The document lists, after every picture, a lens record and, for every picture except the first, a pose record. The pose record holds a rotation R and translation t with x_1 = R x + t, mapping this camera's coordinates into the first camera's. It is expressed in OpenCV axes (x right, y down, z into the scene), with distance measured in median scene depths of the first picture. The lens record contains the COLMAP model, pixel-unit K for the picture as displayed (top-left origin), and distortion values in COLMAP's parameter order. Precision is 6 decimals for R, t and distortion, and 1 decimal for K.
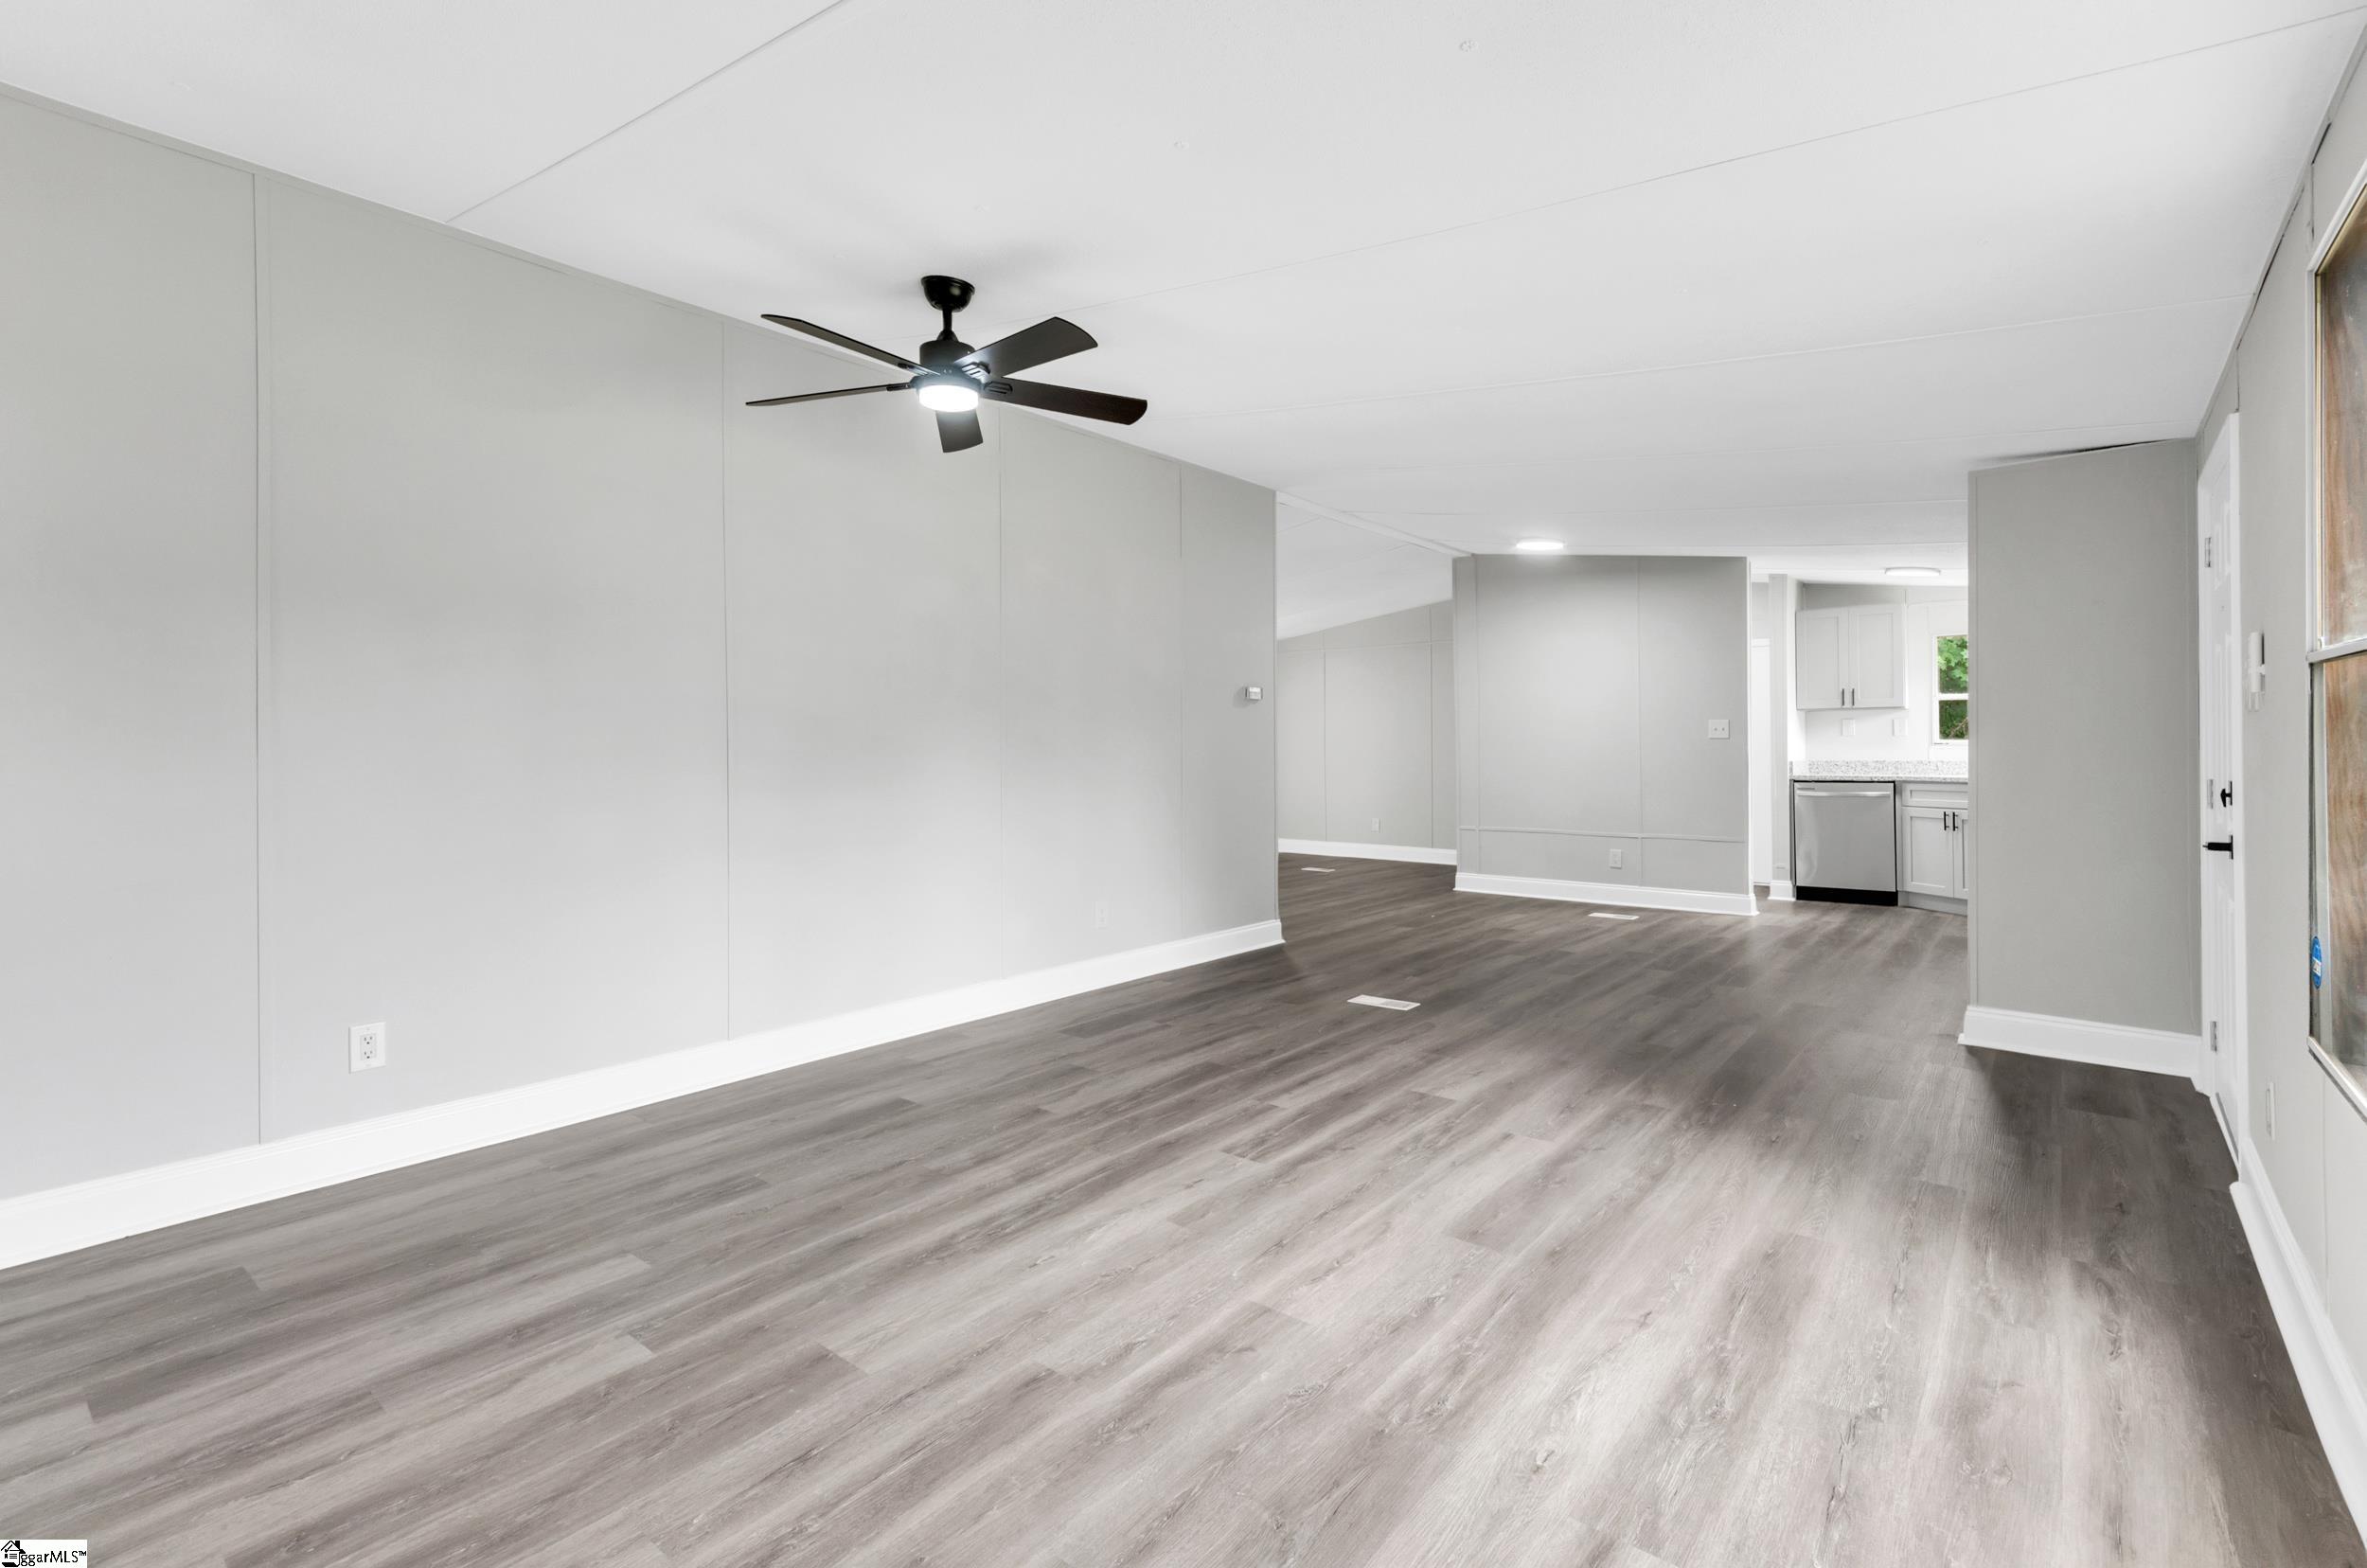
lens RADIAL K [[1048.0, 0, 1183.6], [0, 1048.0, 797.1], [0, 0, 1]] dist [-0.002497, 0.000117]
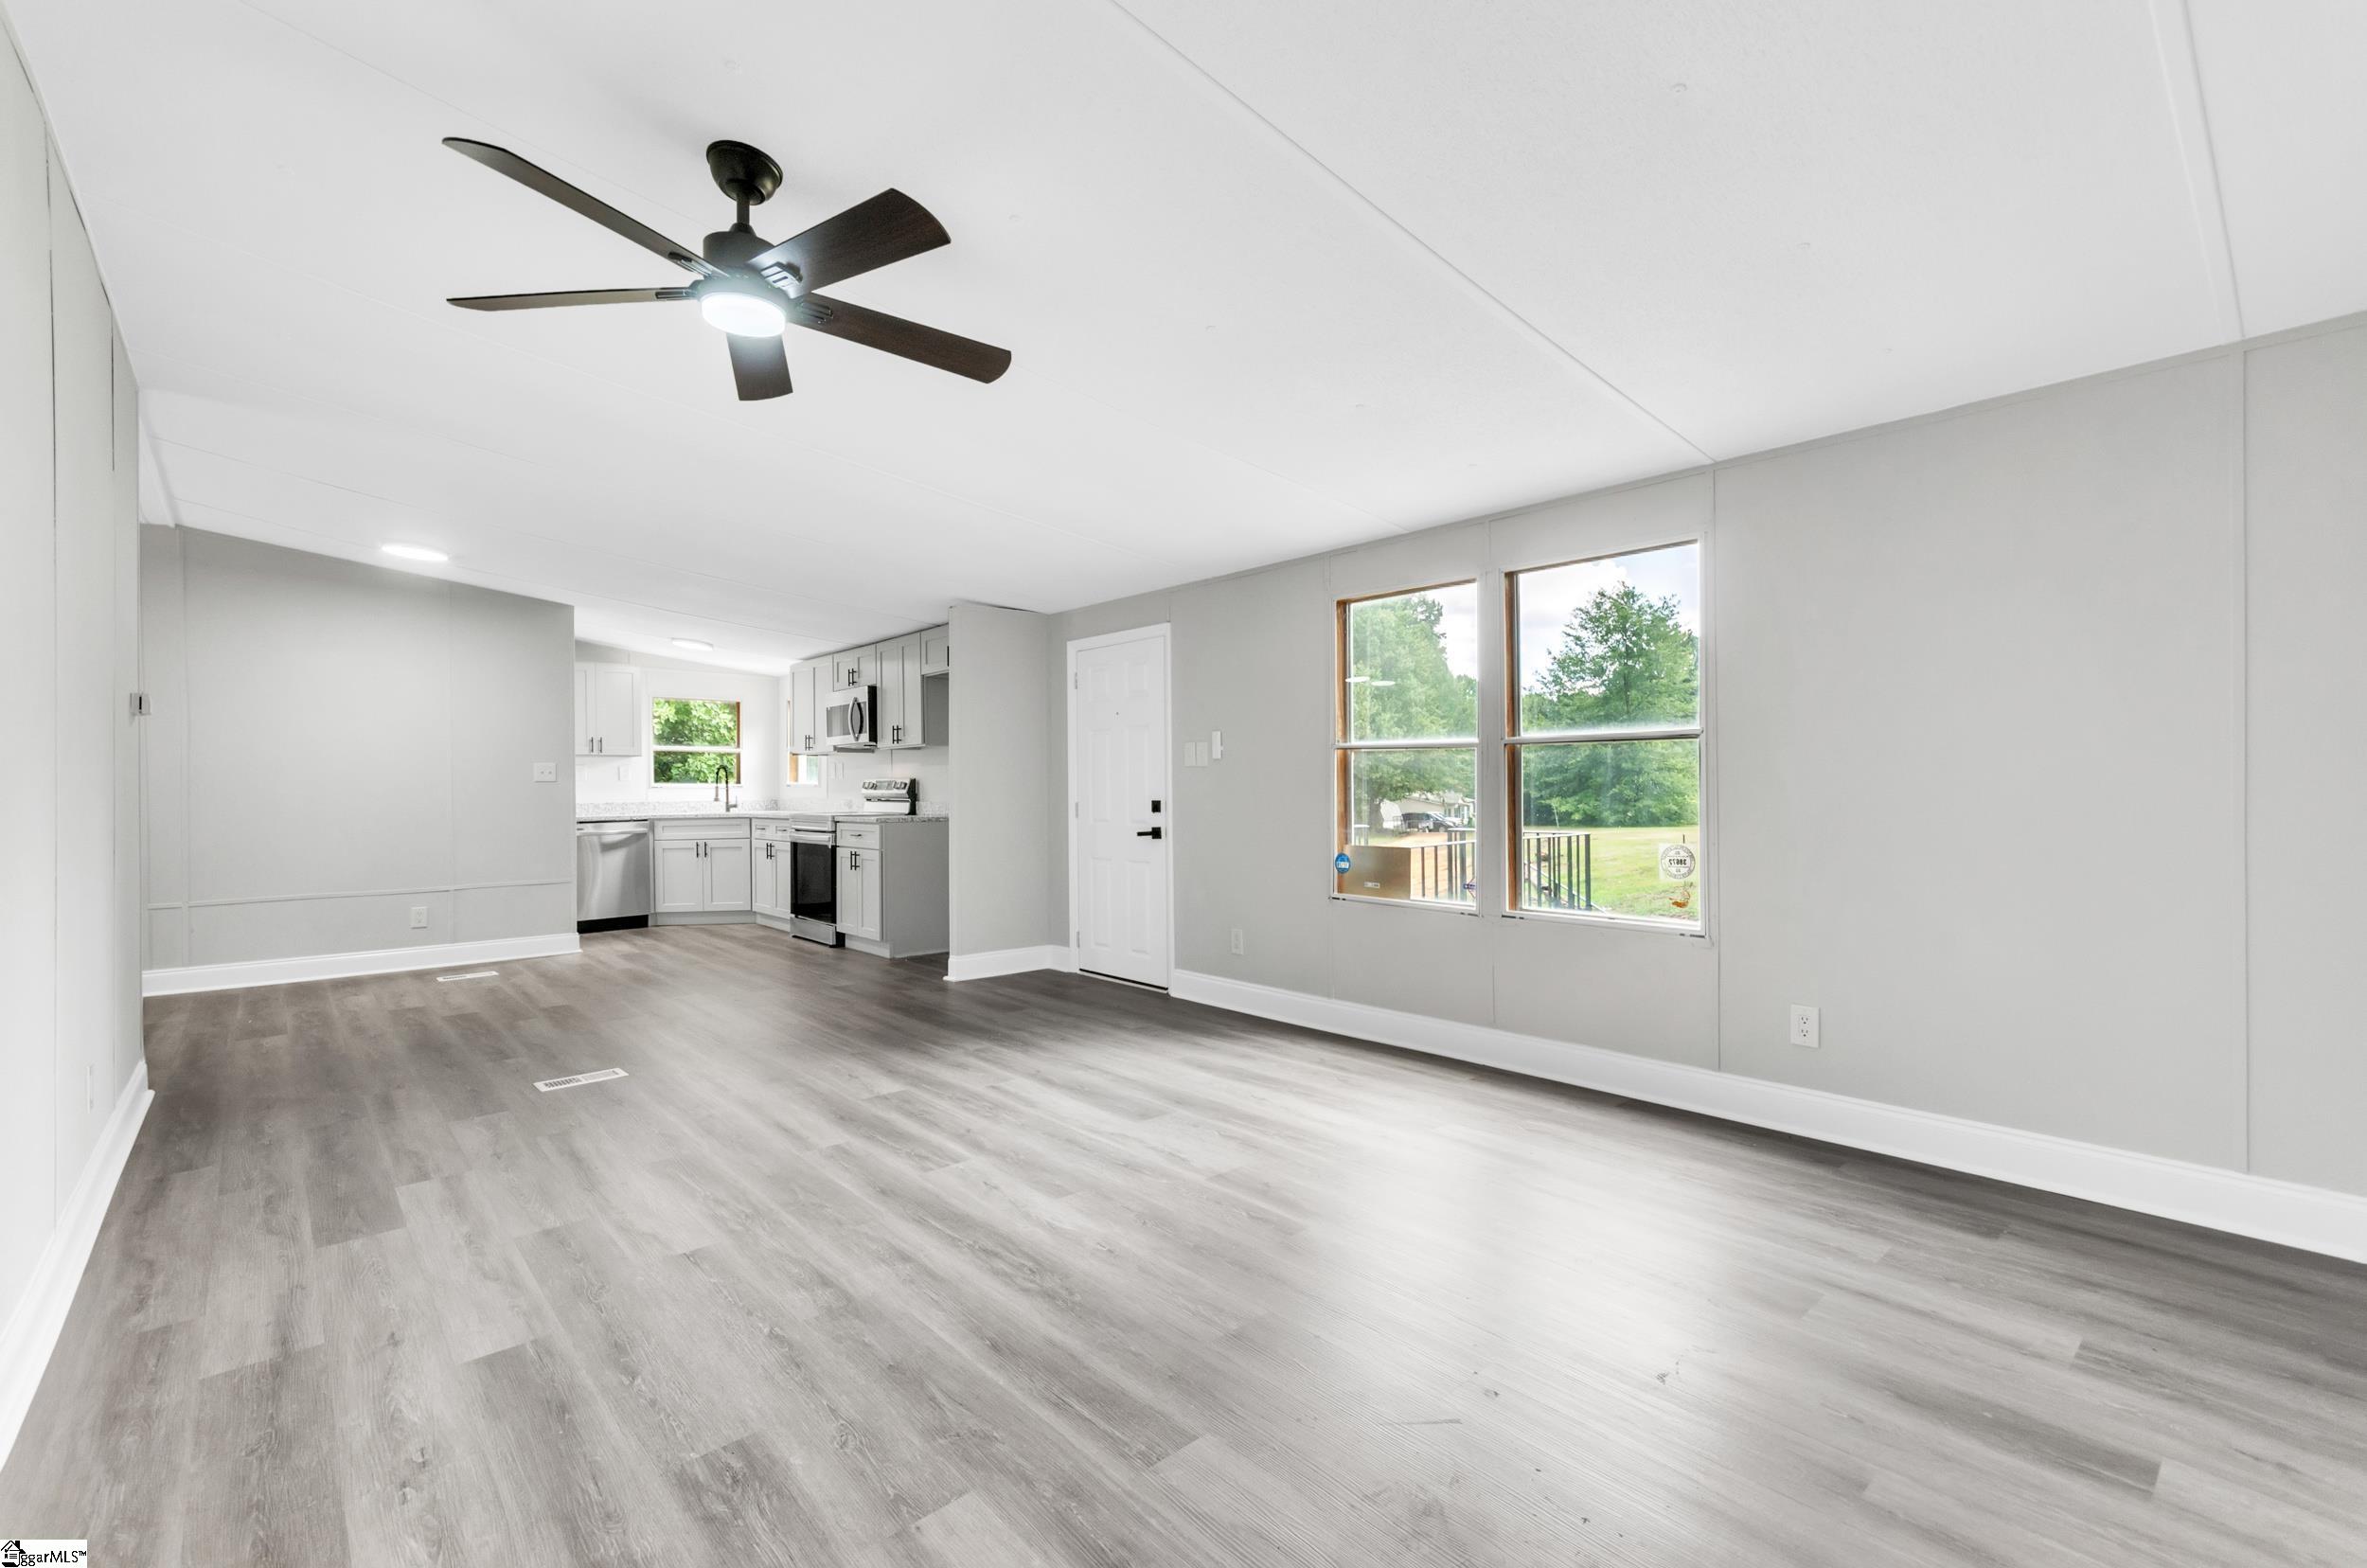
lens RADIAL K [[1048.0, 0, 1183.6], [0, 1048.0, 797.1], [0, 0, 1]] dist [-0.002497, 0.000117]
pose [[0.156848, -0.008991, 0.987582, -0.912883], [0.054267, 0.998526, 0.000472, -0.019166], [-0.986131, 0.053519, 0.157105, 0.545016]]
